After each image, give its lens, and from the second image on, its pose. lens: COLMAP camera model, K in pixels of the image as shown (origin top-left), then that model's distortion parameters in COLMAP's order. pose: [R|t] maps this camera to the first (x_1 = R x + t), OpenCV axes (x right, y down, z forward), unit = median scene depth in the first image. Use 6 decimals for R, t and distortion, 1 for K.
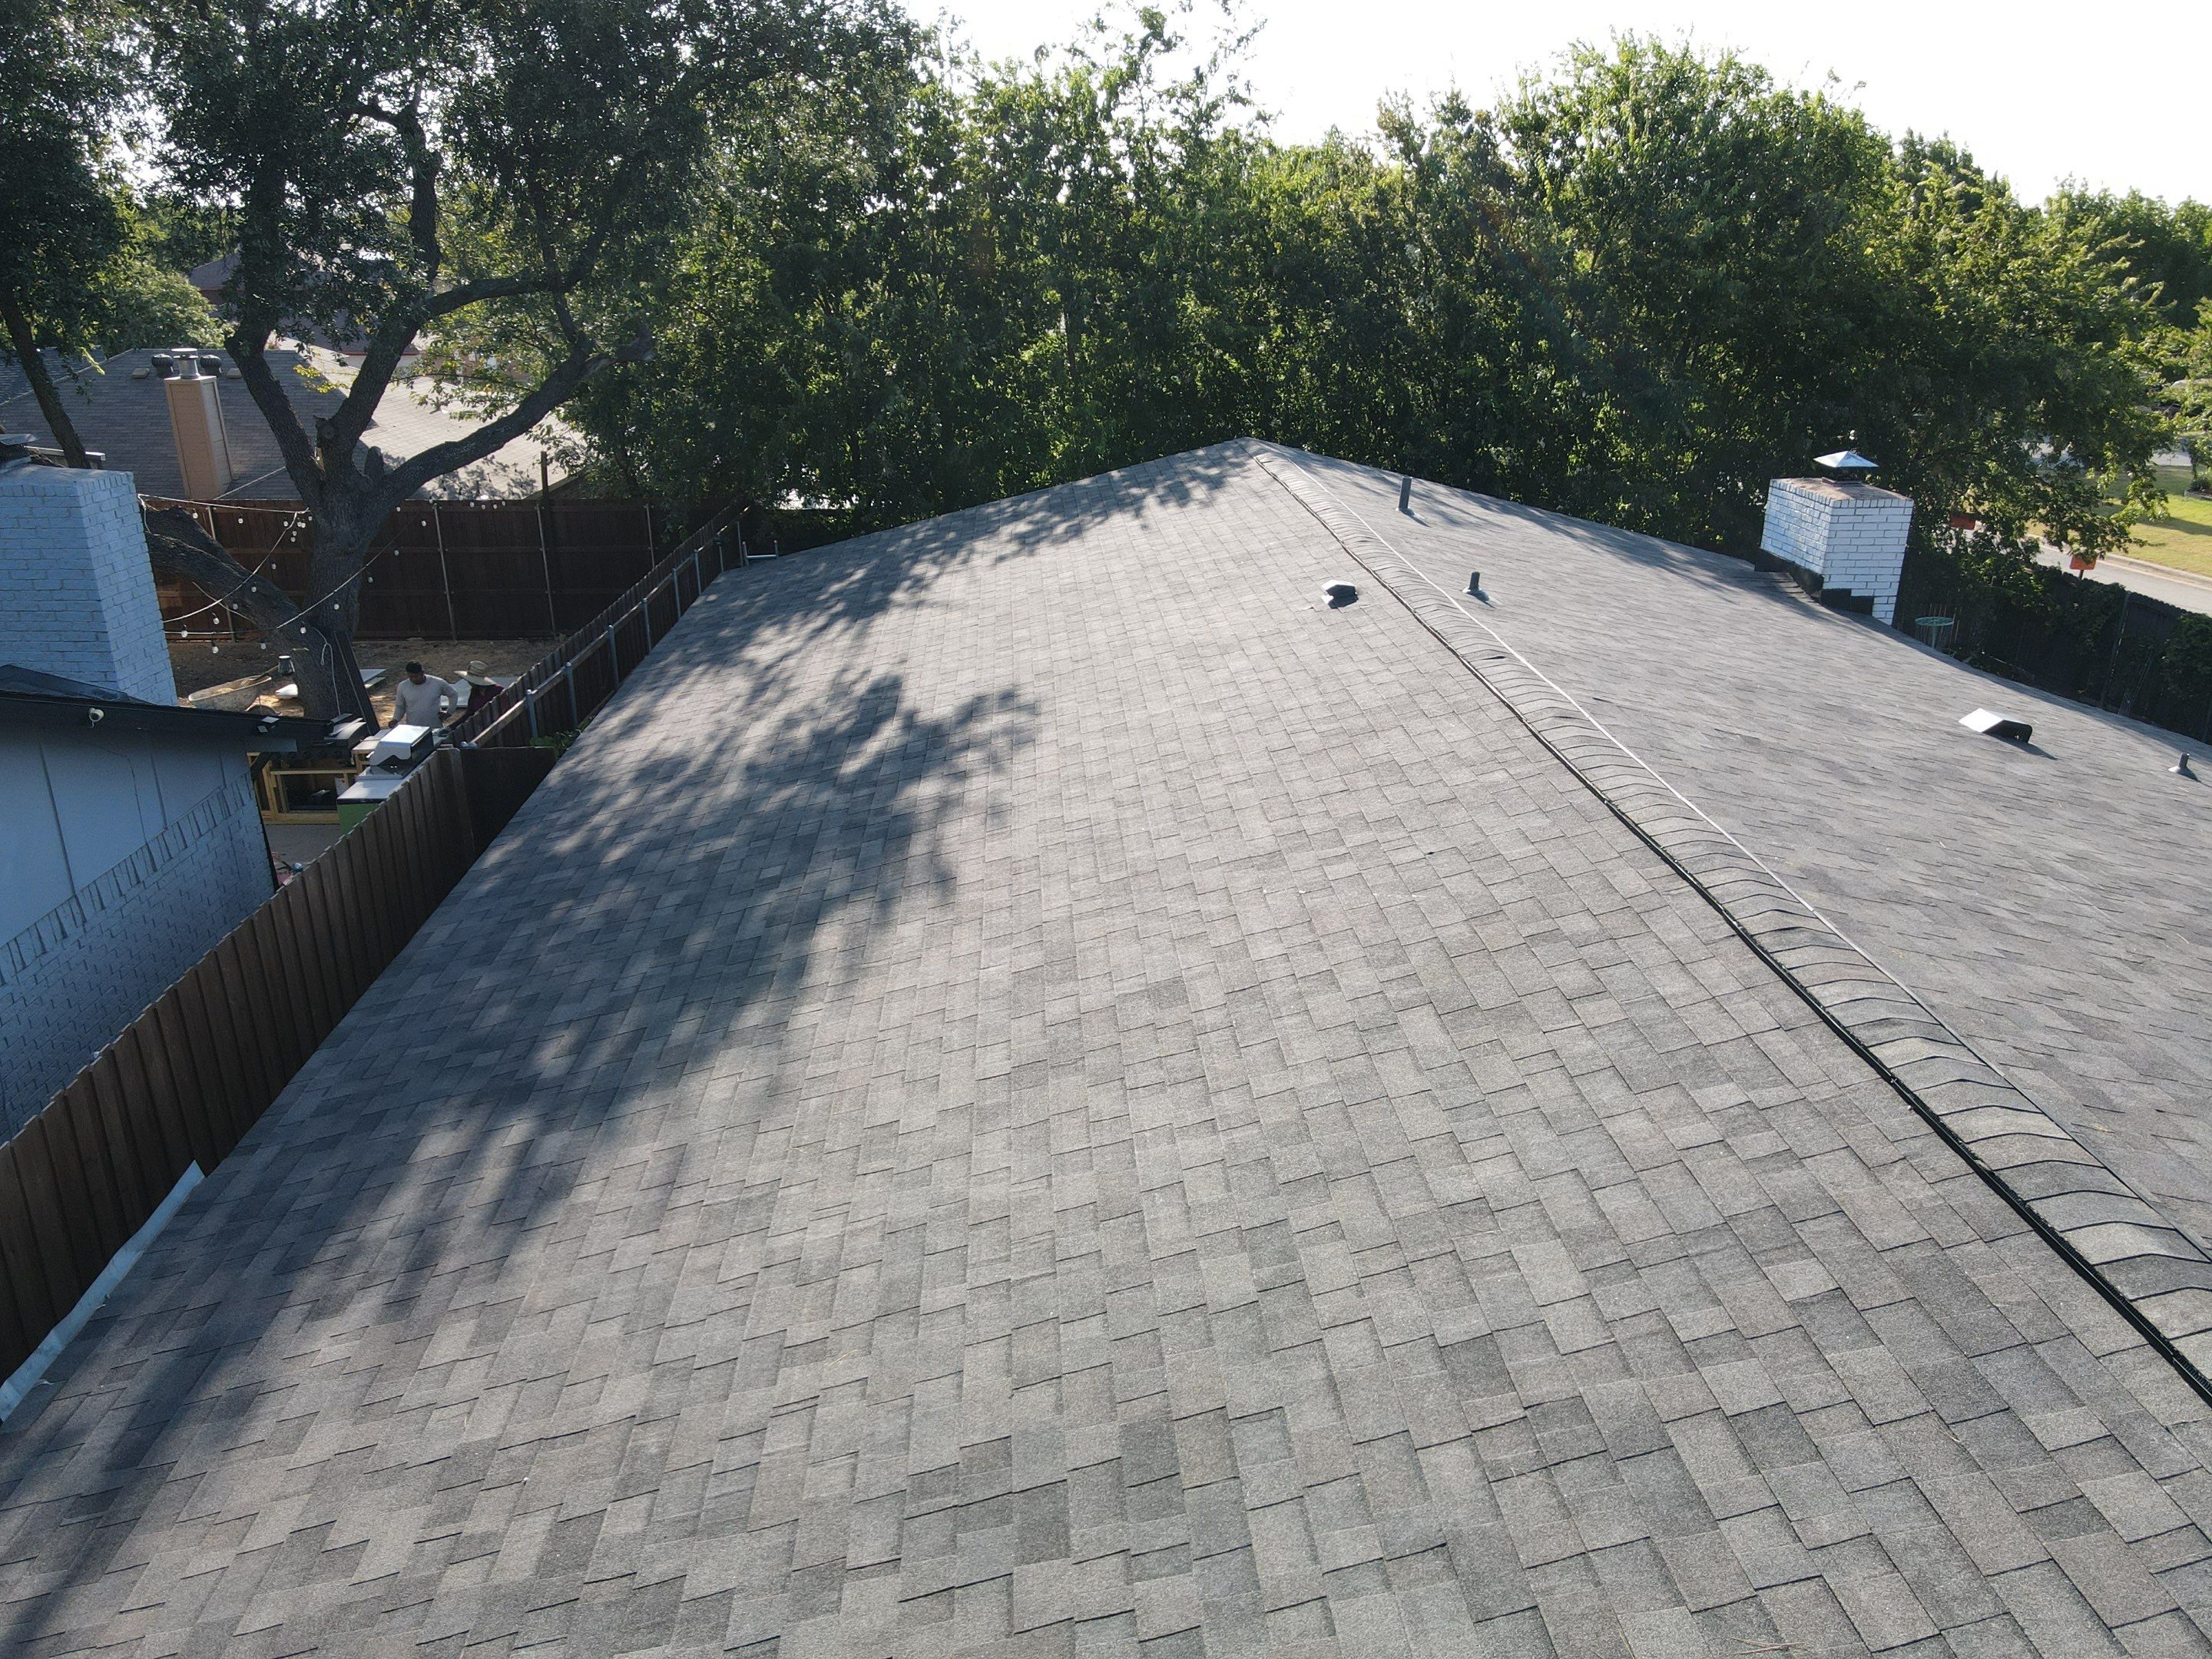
lens RADIAL K [[1614.2, 0, 1106.0], [0, 1614.2, 829.5], [0, 0, 1]] dist [-0.063505, 0.157778]
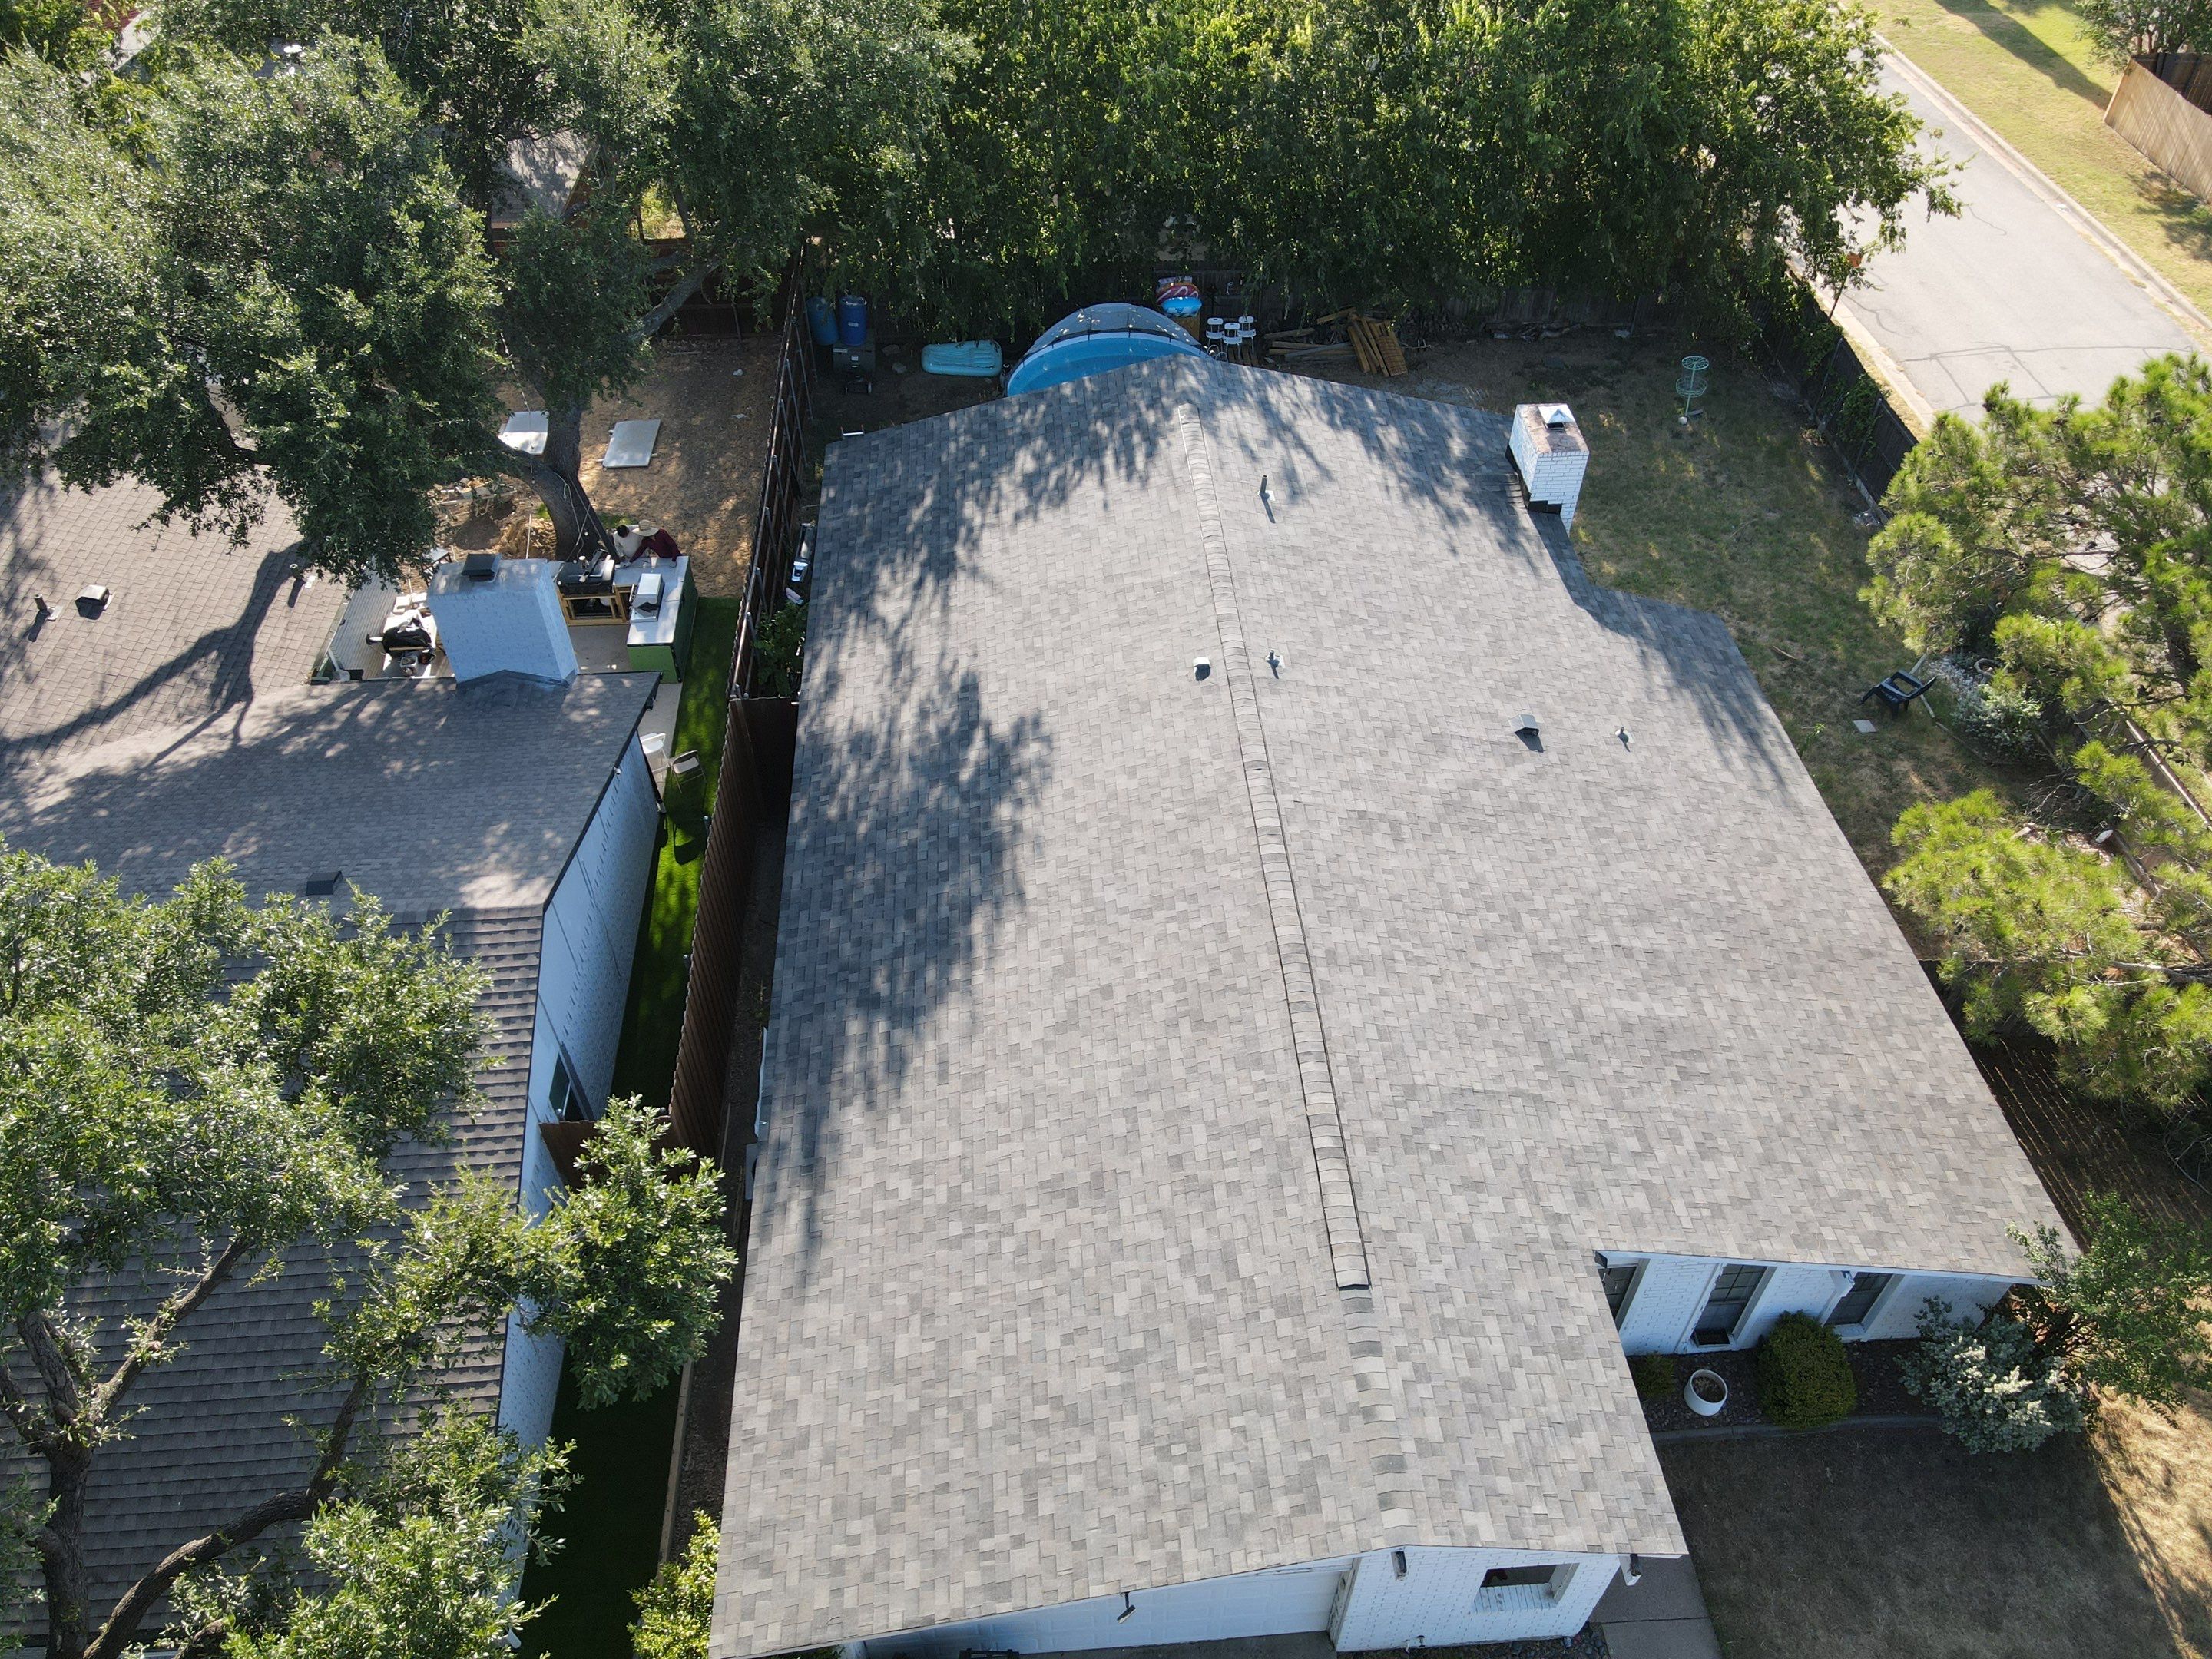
lens RADIAL K [[1614.2, 0, 1106.0], [0, 1614.2, 829.5], [0, 0, 1]] dist [-0.063505, 0.157778]
pose [[0.999851, -0.017224, 0.001102, 0.025703], [0.015038, 0.900728, 0.434122, -0.967629], [-0.008470, -0.434041, 0.900853, -1.019127]]
